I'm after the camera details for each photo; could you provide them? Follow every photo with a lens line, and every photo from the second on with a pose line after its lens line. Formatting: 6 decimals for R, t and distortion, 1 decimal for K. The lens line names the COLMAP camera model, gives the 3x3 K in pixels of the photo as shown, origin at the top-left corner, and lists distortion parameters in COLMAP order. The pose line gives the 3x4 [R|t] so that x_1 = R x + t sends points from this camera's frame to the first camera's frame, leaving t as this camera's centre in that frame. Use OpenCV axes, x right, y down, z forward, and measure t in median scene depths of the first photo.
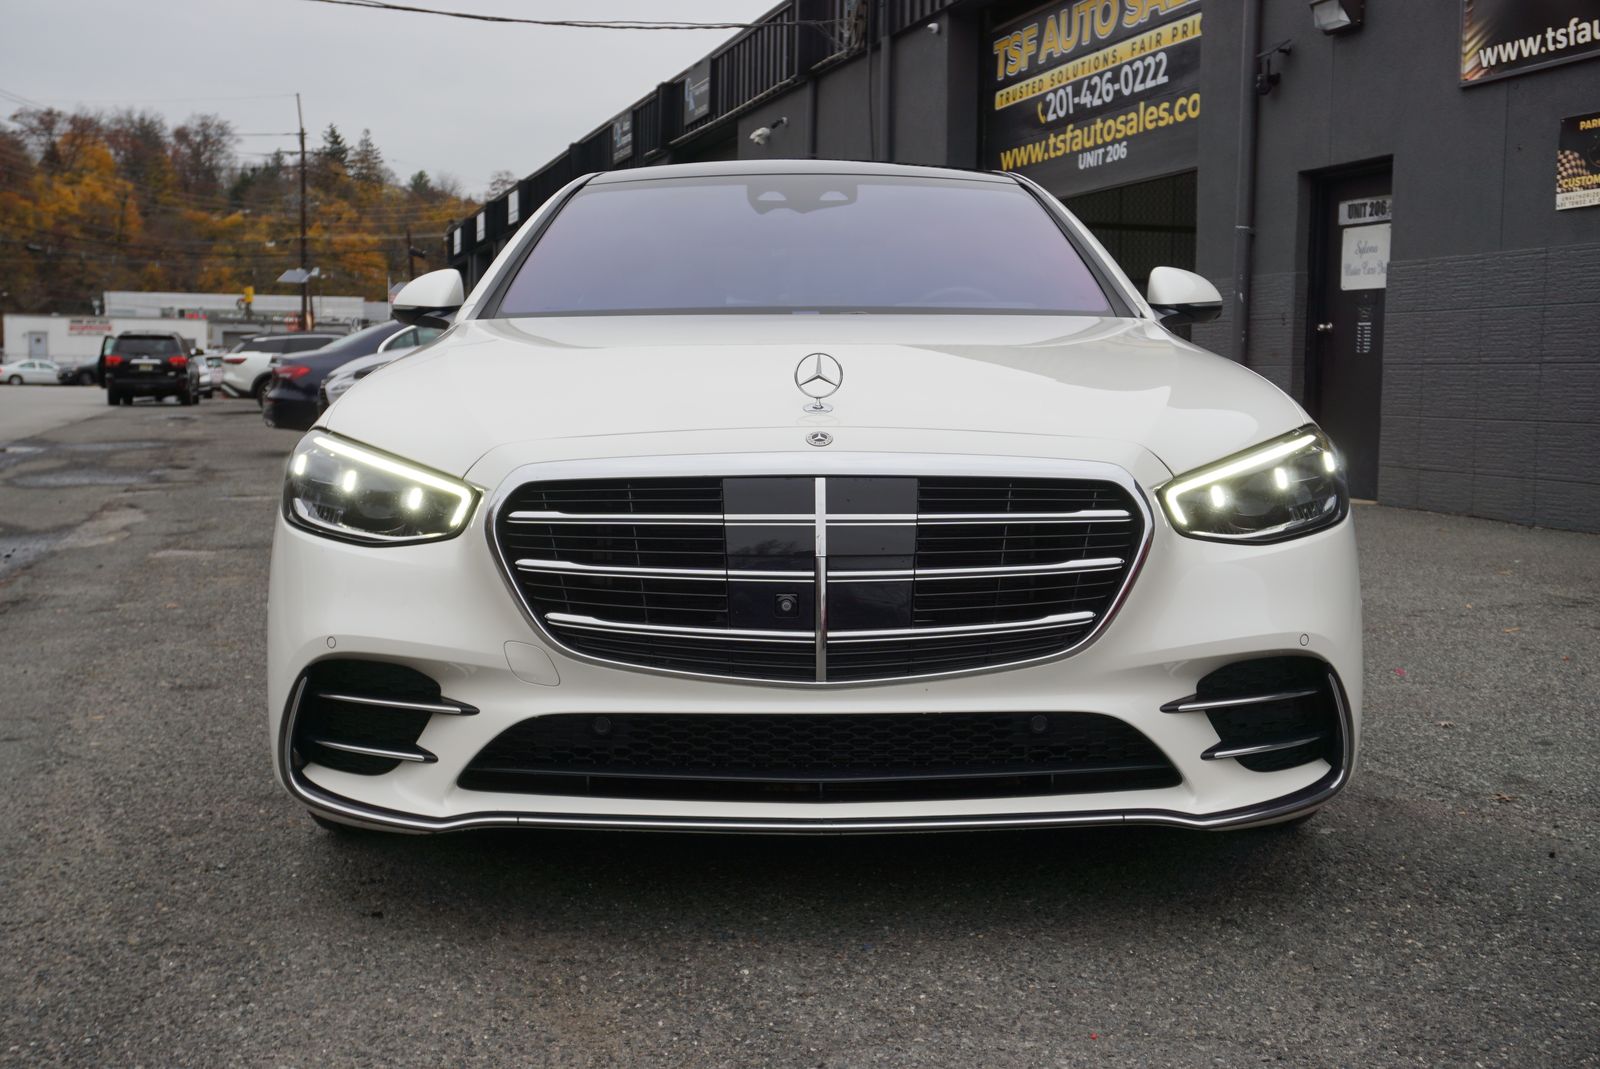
lens RADIAL K [[1717.1, 0, 745.5], [0, 1717.1, 545.3], [0, 0, 1]] dist [-0.015543, 0.000000]
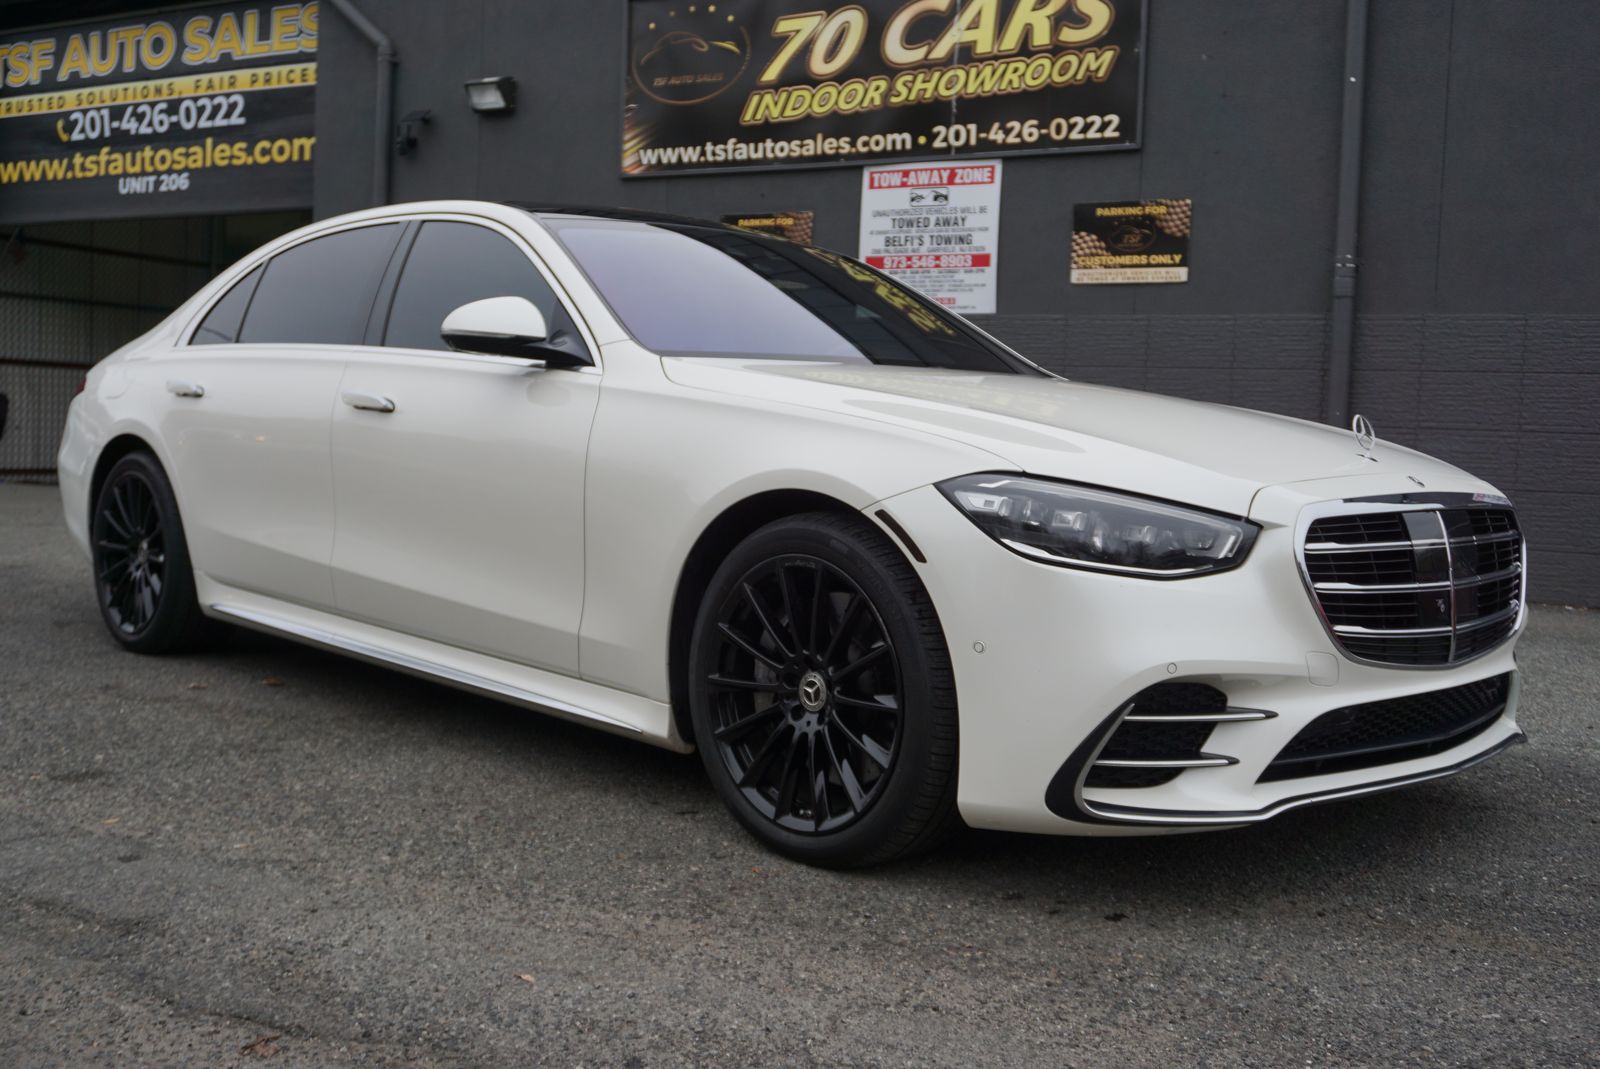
lens RADIAL K [[1580.6, 0, 714.5], [0, 1580.6, 536.5], [0, 0, 1]] dist [-0.000025, 0.000000]
pose [[0.711803, -0.033910, 0.701560, -0.294231], [0.039996, 0.999170, 0.007715, -0.012109], [-0.701239, 0.022567, 0.712569, 0.122004]]
